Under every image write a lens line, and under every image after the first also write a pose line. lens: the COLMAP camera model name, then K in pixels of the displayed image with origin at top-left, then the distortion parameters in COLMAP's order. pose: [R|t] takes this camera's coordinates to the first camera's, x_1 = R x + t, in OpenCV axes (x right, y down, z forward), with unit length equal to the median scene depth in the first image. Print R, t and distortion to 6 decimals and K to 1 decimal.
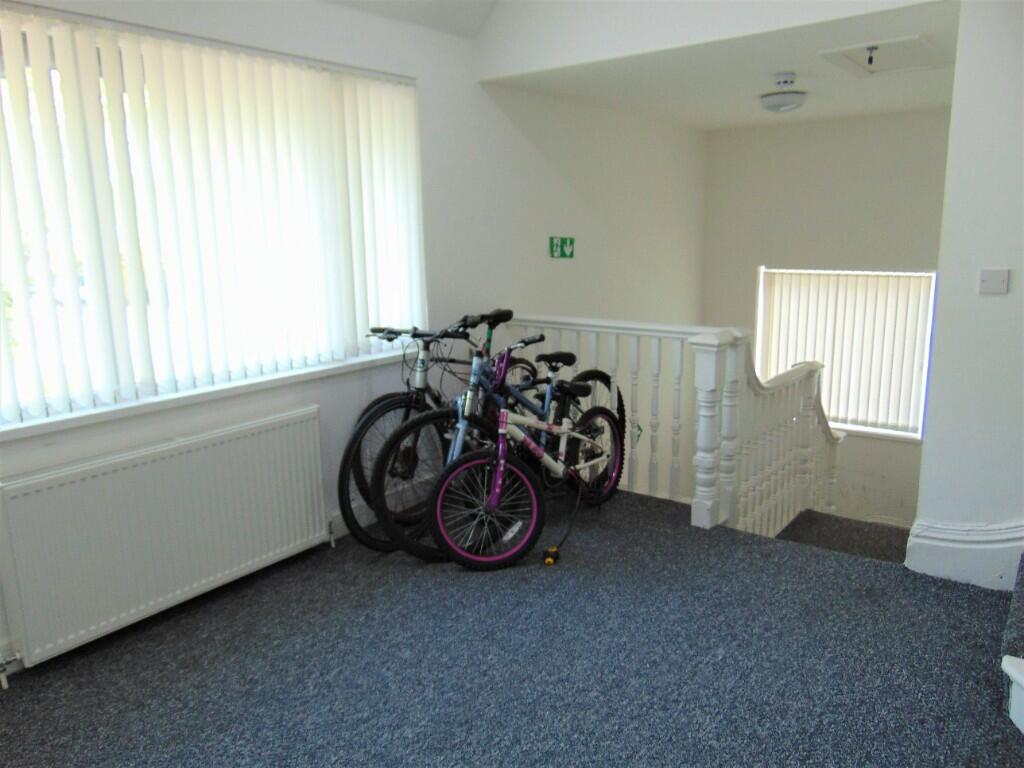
lens RADIAL K [[760.3, 0, 512.0], [0, 760.3, 384.0], [0, 0, 1]] dist [-0.010585, 0.002205]
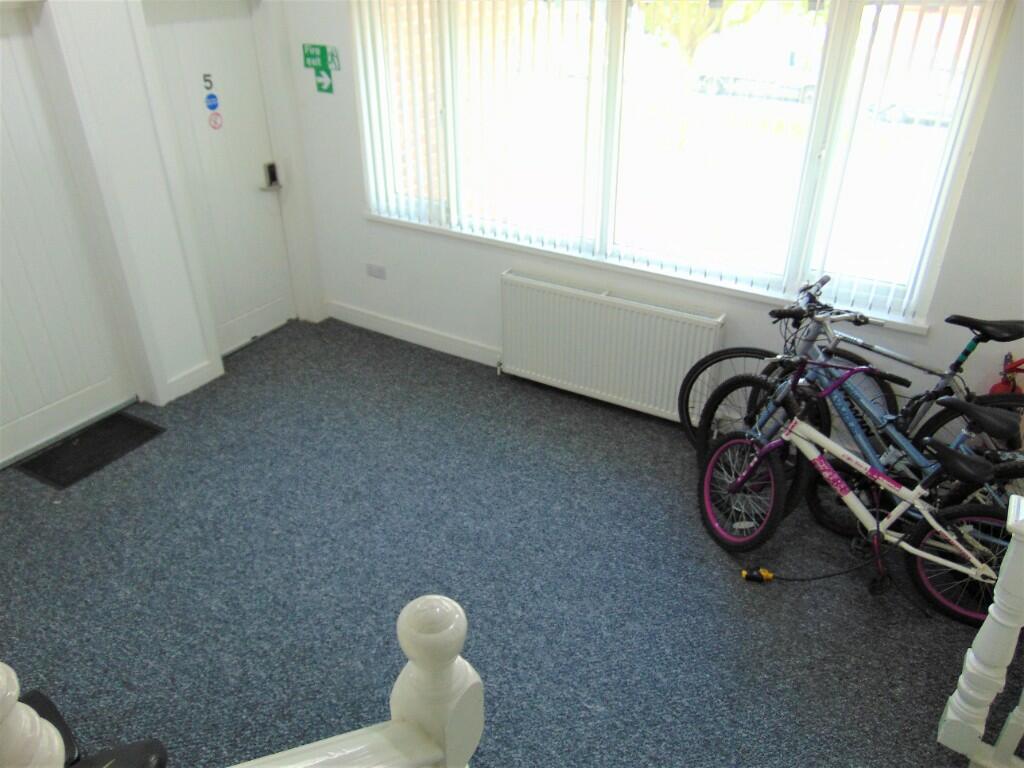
lens RADIAL K [[760.3, 0, 512.0], [0, 760.3, 384.0], [0, 0, 1]] dist [-0.010585, 0.002205]
pose [[0.108073, 0.514700, -0.850532, 0.698214], [-0.200054, 0.849301, 0.488535, -0.372097], [0.973806, 0.117355, 0.194755, 0.501479]]
